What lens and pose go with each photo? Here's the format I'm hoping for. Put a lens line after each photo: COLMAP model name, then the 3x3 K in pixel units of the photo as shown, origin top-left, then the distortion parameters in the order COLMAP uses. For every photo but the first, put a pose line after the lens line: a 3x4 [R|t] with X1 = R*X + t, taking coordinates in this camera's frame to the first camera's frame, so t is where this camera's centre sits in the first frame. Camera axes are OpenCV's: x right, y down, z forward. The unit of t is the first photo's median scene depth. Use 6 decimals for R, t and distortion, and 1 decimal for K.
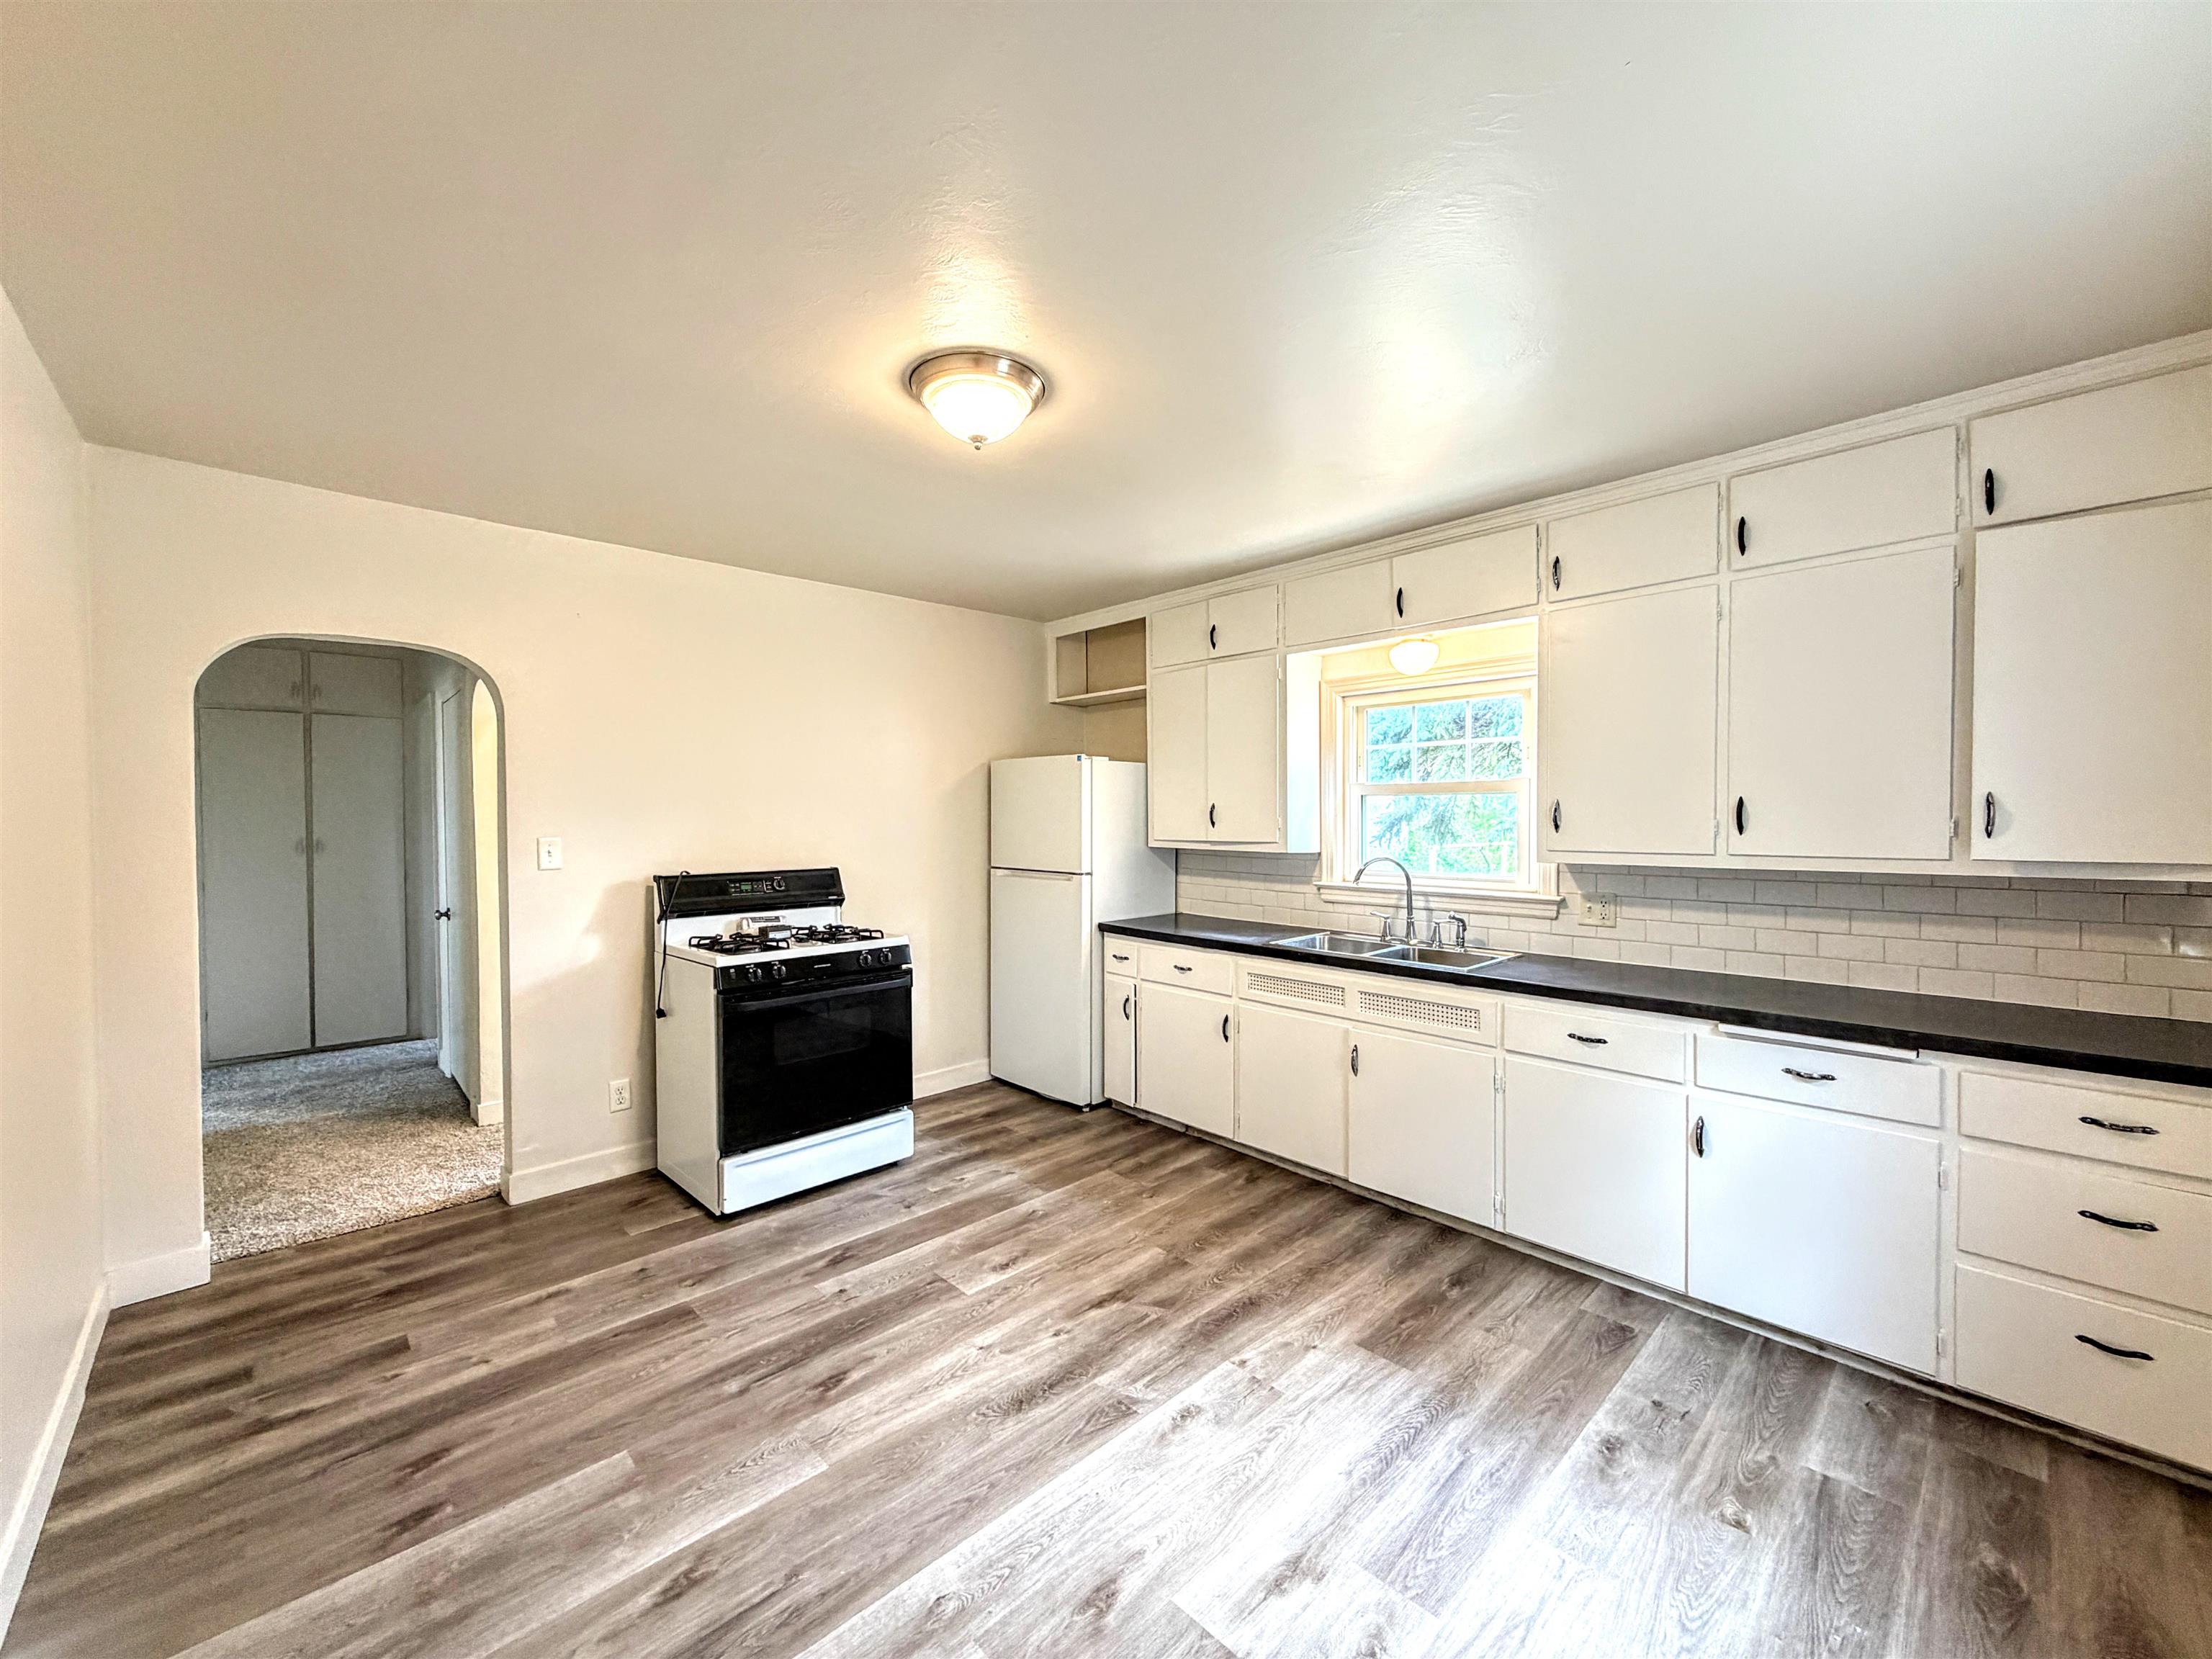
lens RADIAL K [[883.2, 0, 1103.6], [0, 883.2, 830.3], [0, 0, 1]] dist [0.001787, -0.000022]
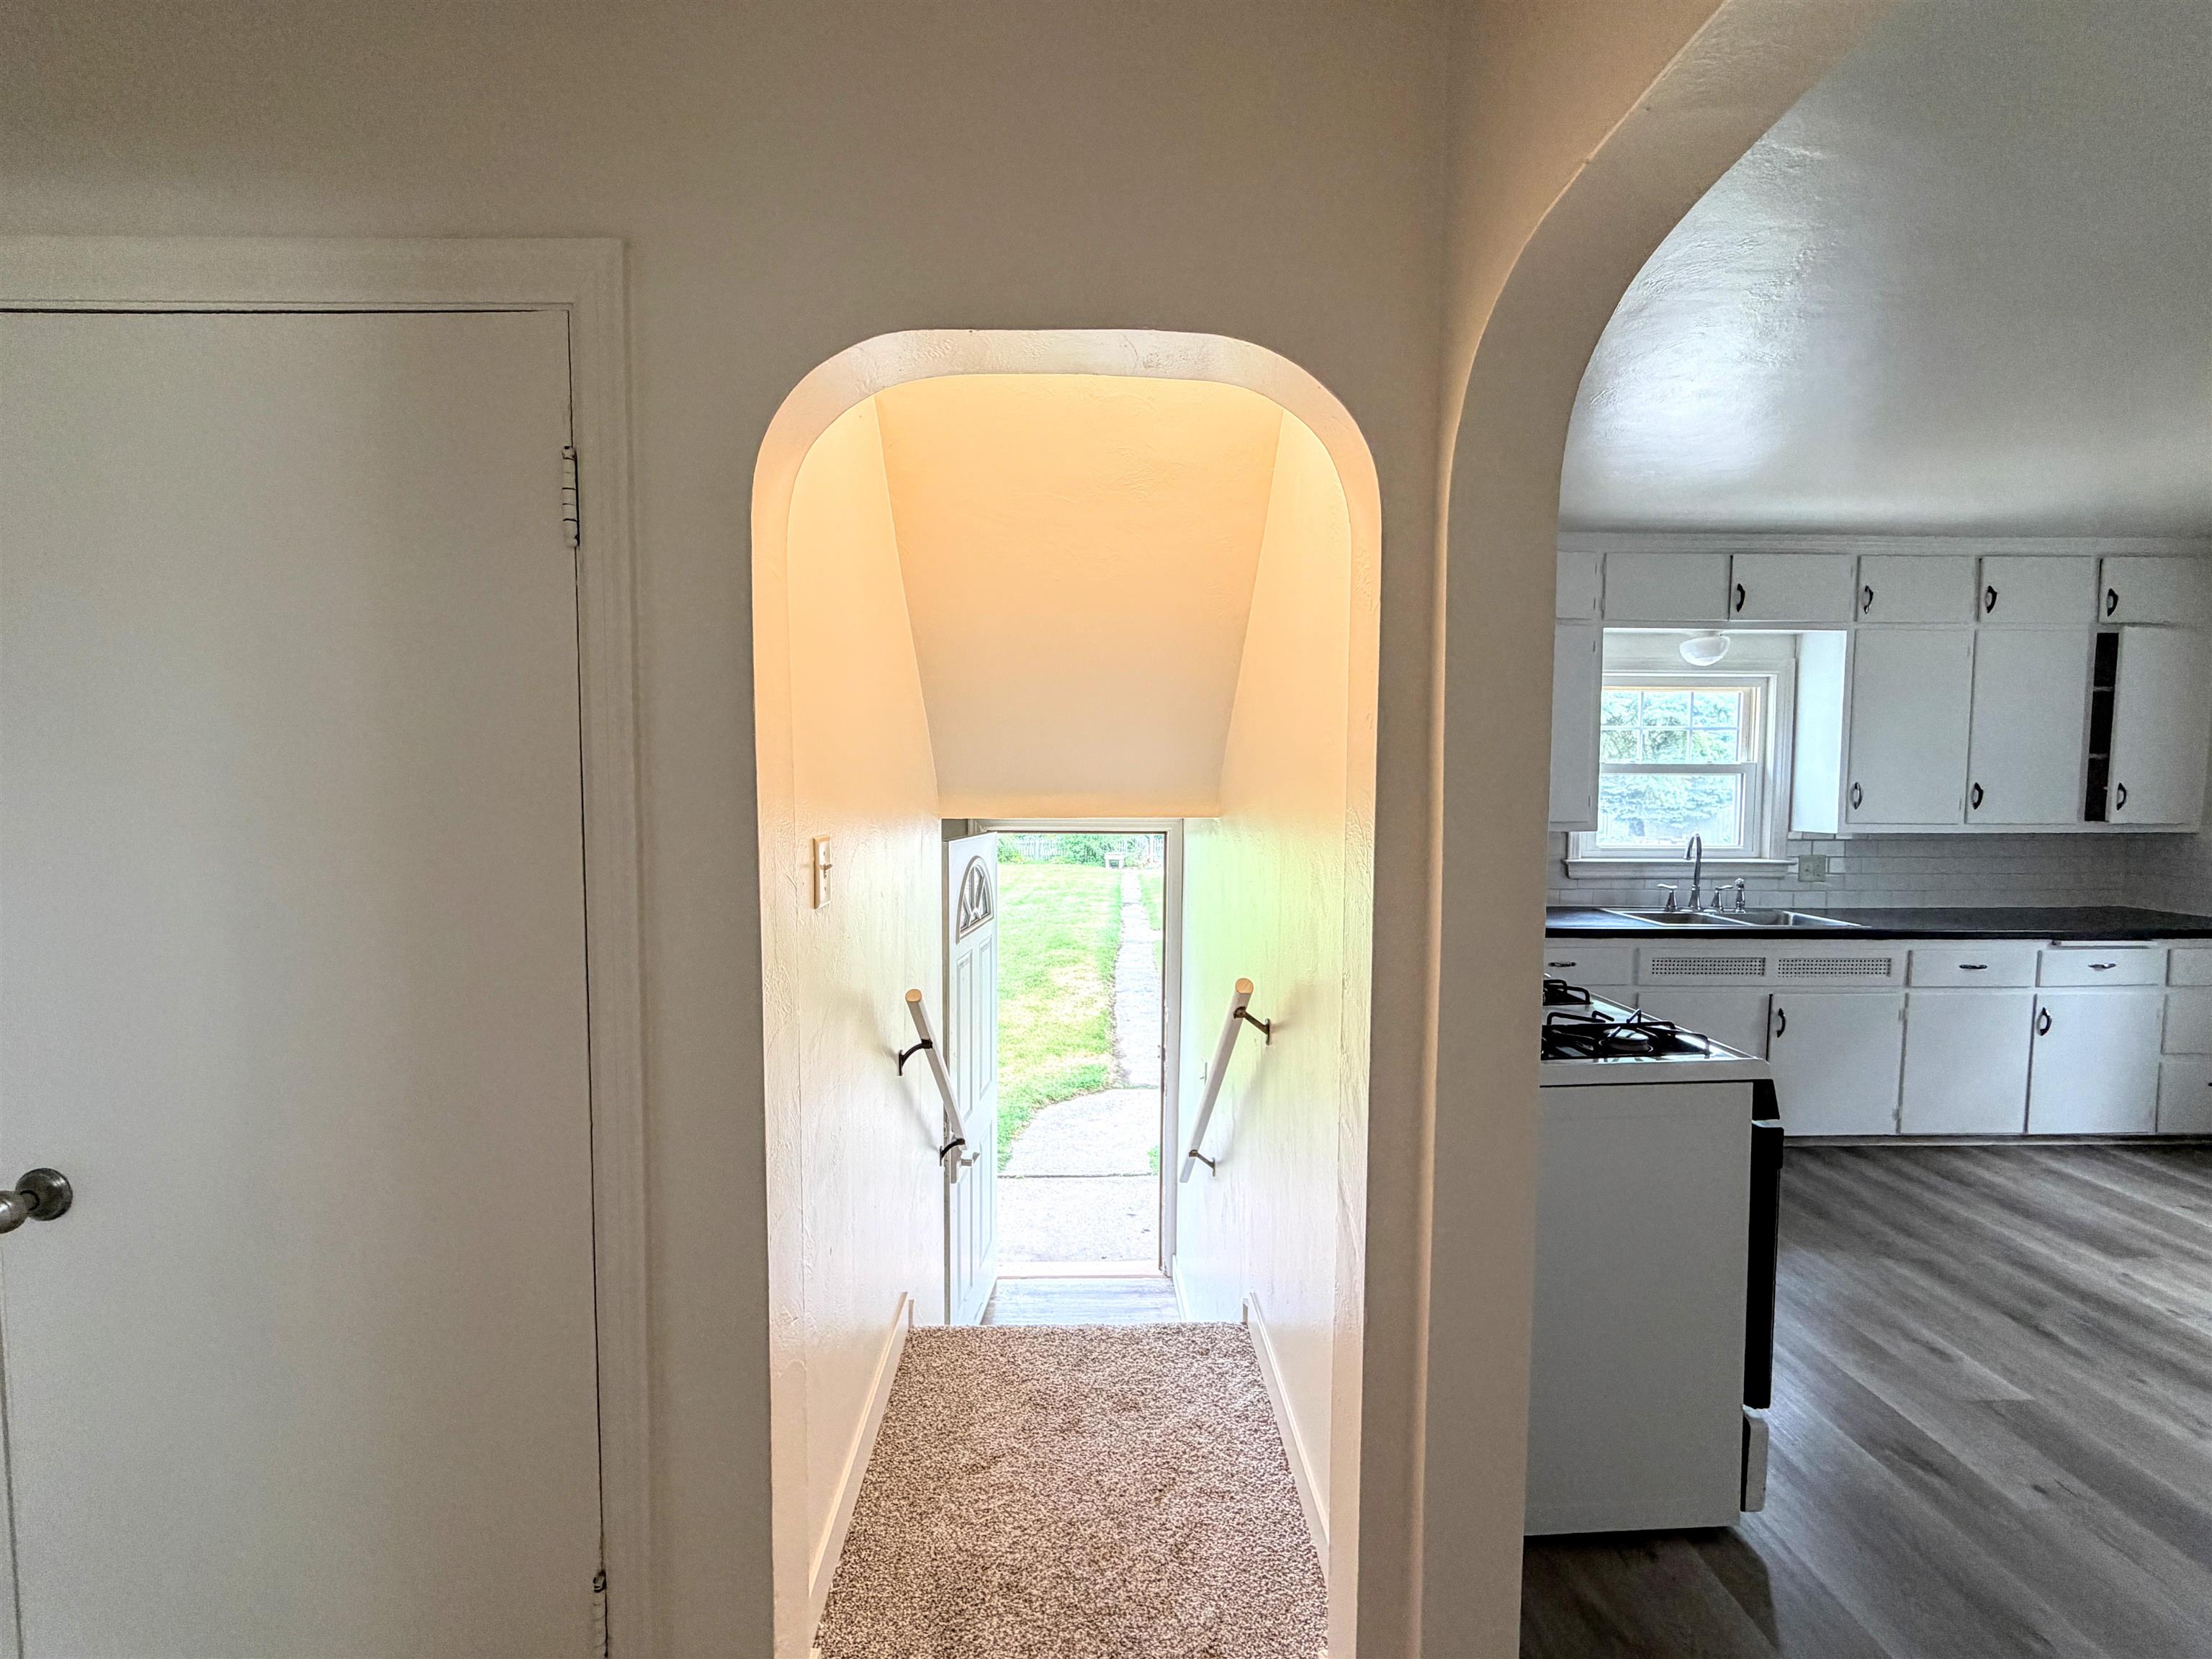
lens RADIAL K [[883.2, 0, 1103.6], [0, 883.2, 830.3], [0, 0, 1]] dist [0.001787, -0.000022]
pose [[0.664624, -0.032427, 0.746474, -1.290047], [0.006794, 0.999279, 0.037360, -0.023835], [-0.747147, -0.019759, 0.664365, 1.105572]]
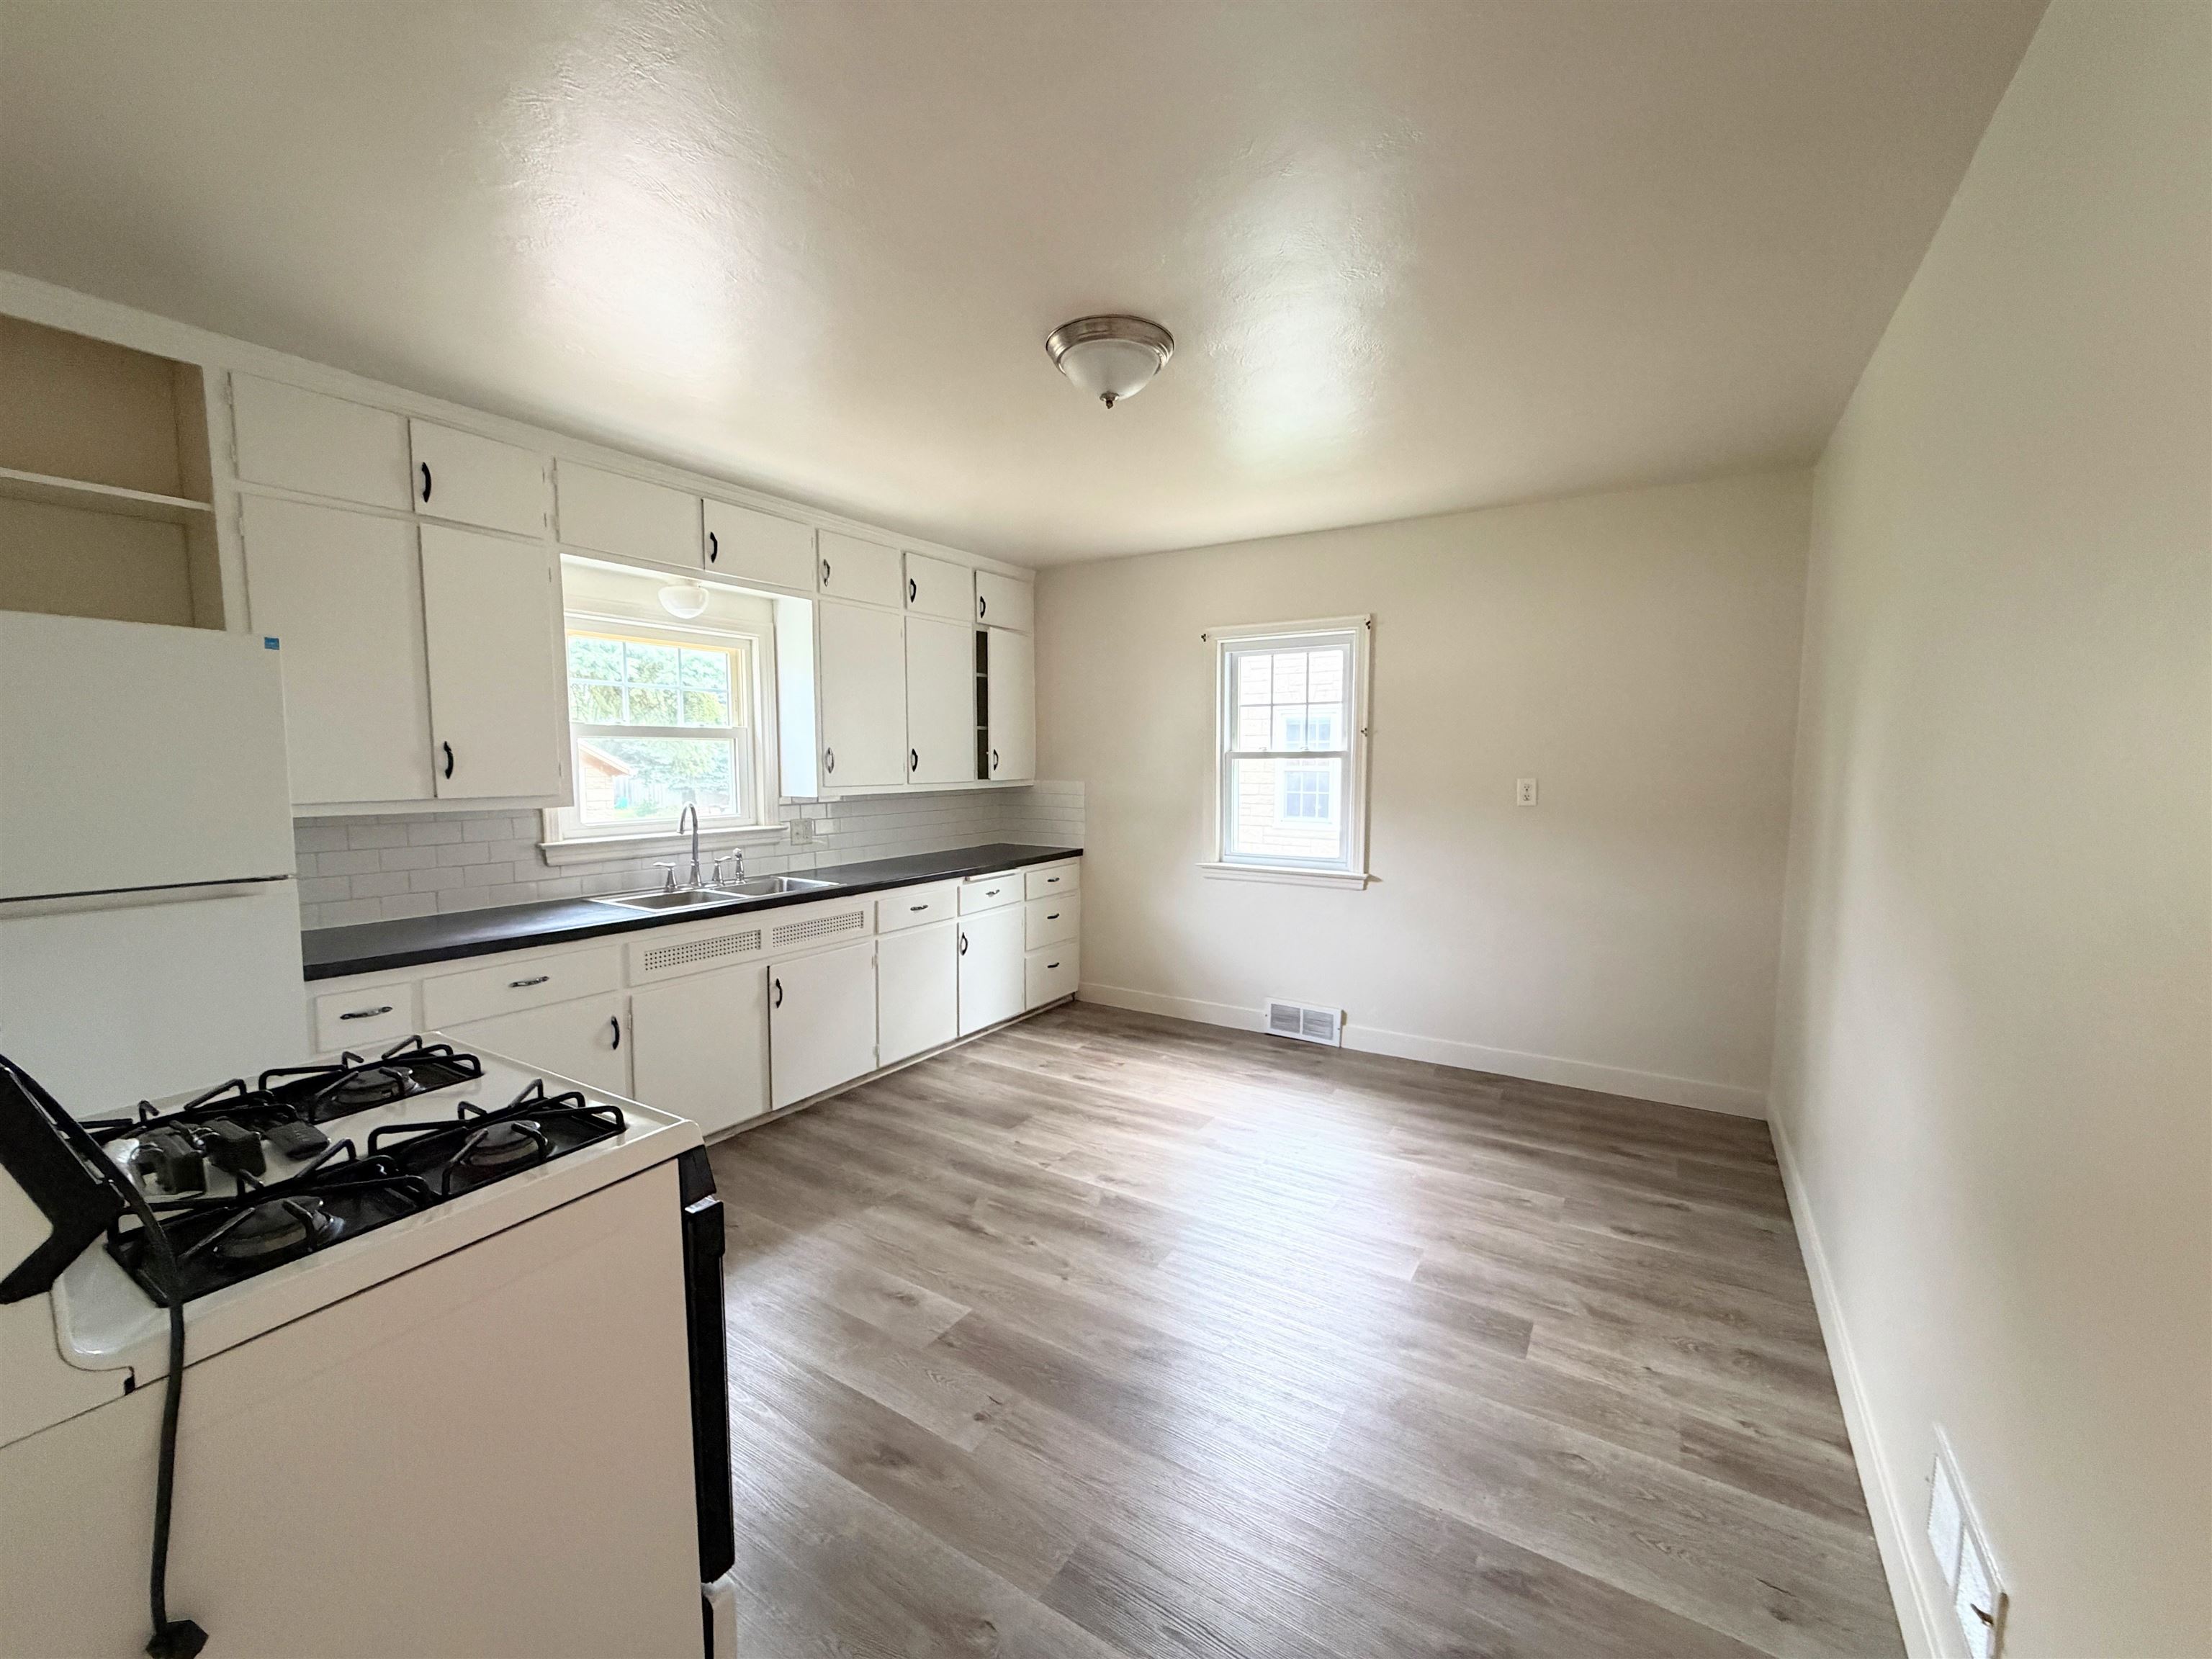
lens RADIAL K [[883.2, 0, 1103.6], [0, 883.2, 830.3], [0, 0, 1]] dist [0.001787, -0.000022]
pose [[-0.247193, -0.076069, 0.965976, -0.990702], [0.017710, 0.996392, 0.082996, -0.016488], [-0.968804, 0.037624, -0.244954, 1.068761]]
